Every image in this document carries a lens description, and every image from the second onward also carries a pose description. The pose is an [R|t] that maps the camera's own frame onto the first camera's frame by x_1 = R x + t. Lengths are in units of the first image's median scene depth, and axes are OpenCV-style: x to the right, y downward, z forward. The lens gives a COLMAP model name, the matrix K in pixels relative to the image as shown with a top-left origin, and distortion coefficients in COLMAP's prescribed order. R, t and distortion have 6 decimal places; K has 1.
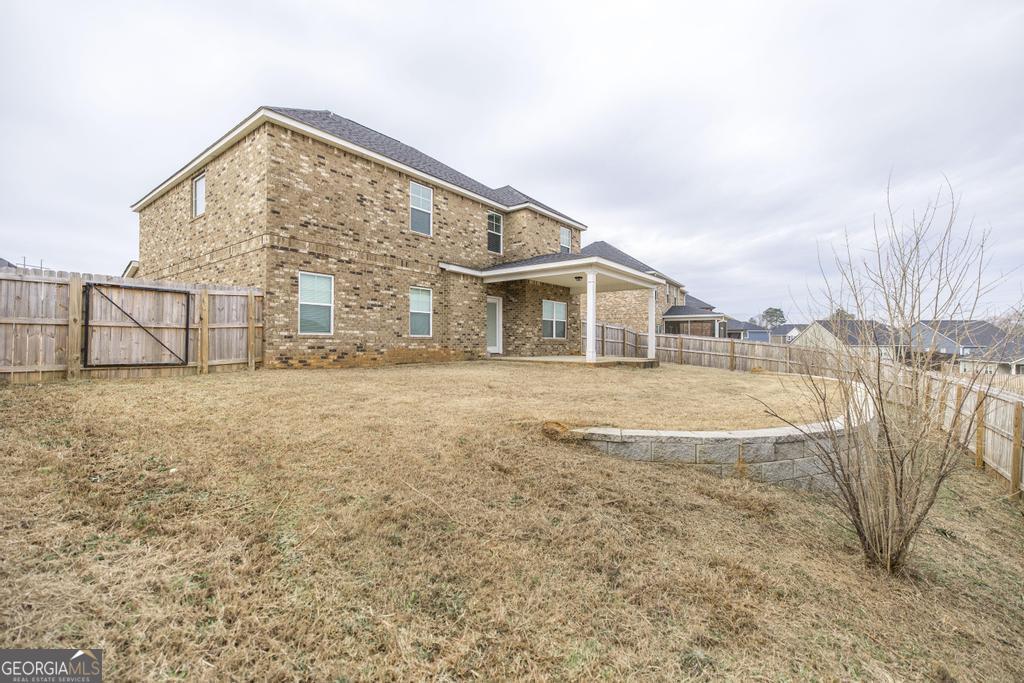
lens RADIAL K [[443.8, 0, 533.0], [0, 443.8, 338.5], [0, 0, 1]] dist [0.002574, -0.000064]
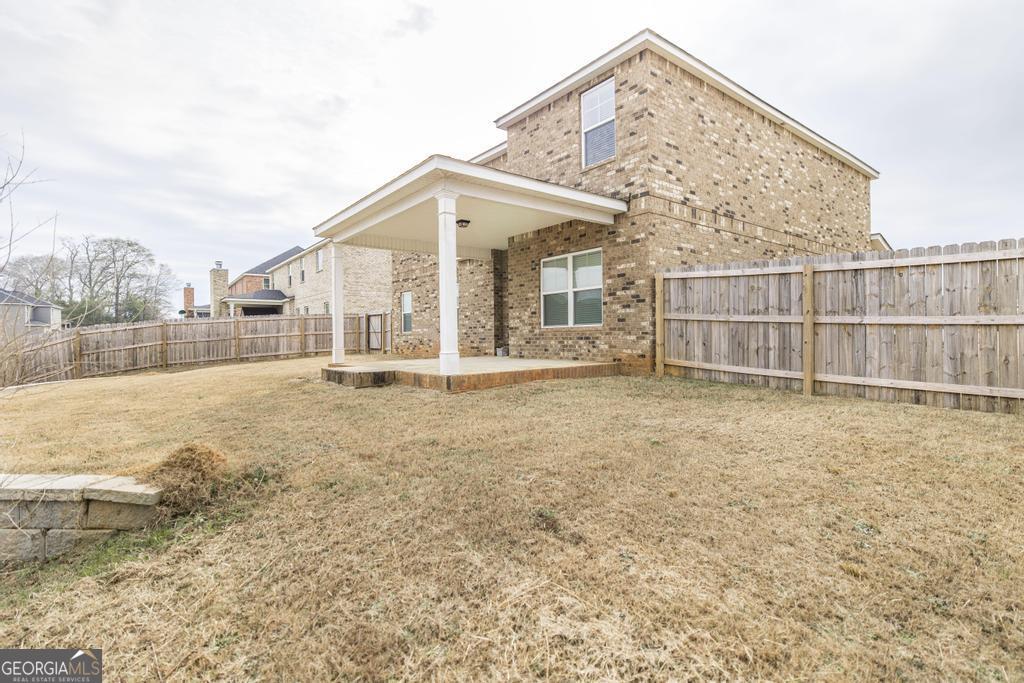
lens RADIAL K [[497.9, 0, 513.5], [0, 497.9, 338.1], [0, 0, 1]] dist [-0.000651, -0.000127]
pose [[-0.282883, -0.000659, -0.959154, 0.965180], [0.019153, 0.999796, -0.006336, 0.024574], [0.958963, -0.020163, -0.282813, 1.719971]]
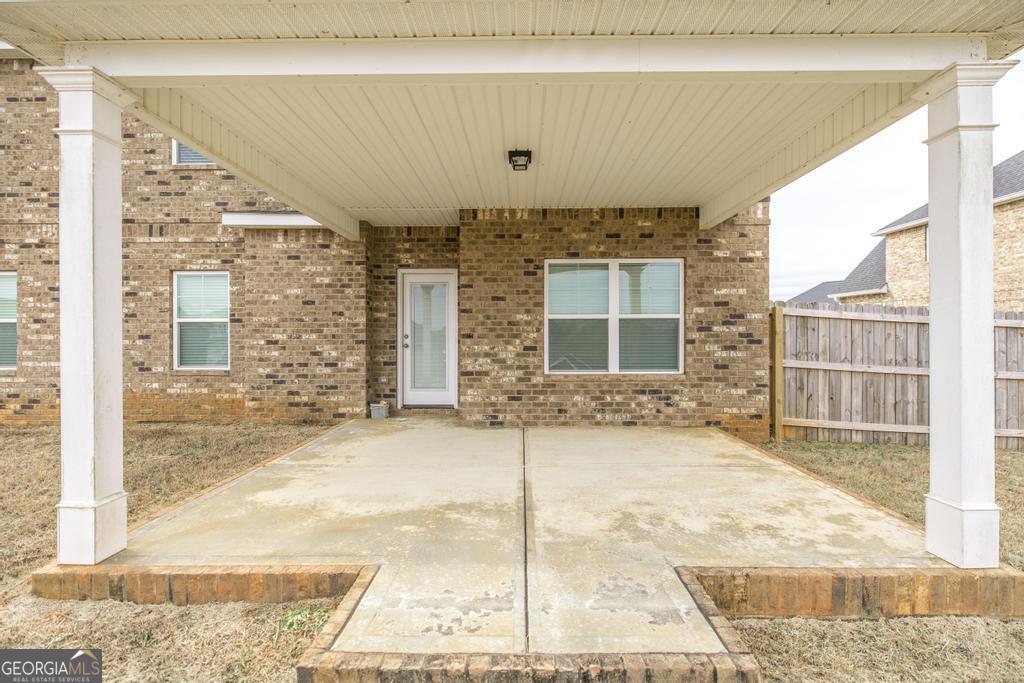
lens RADIAL K [[462.0, 0, 511.9], [0, 462.0, 337.8], [0, 0, 1]] dist [-0.004566, 0.001183]
pose [[0.575143, -0.005431, -0.818035, 0.443379], [0.012974, 0.999913, 0.002484, -0.043592], [0.817950, -0.012042, 0.575163, 1.163116]]
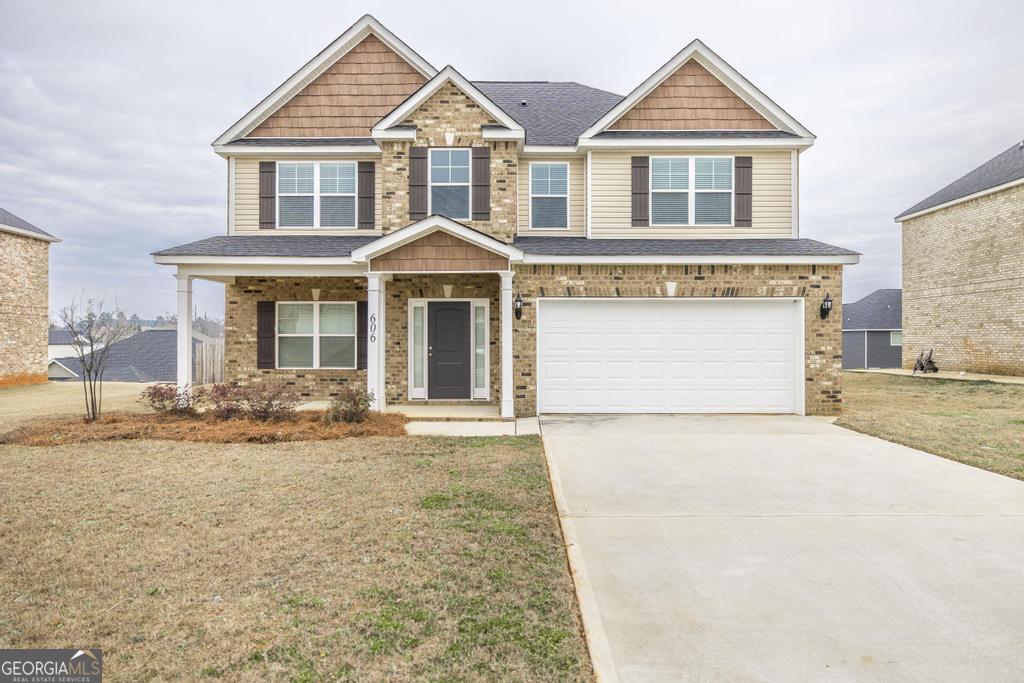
lens RADIAL K [[594.5, 0, 512.0], [0, 594.5, 340.5], [0, 0, 1]] dist [-0.006049, 0.000399]
pose [[-0.589249, -0.005044, 0.807936, -1.020471], [-0.011740, 0.999928, -0.002319, -0.051381], [-0.807866, -0.010852, -0.589266, 1.911288]]
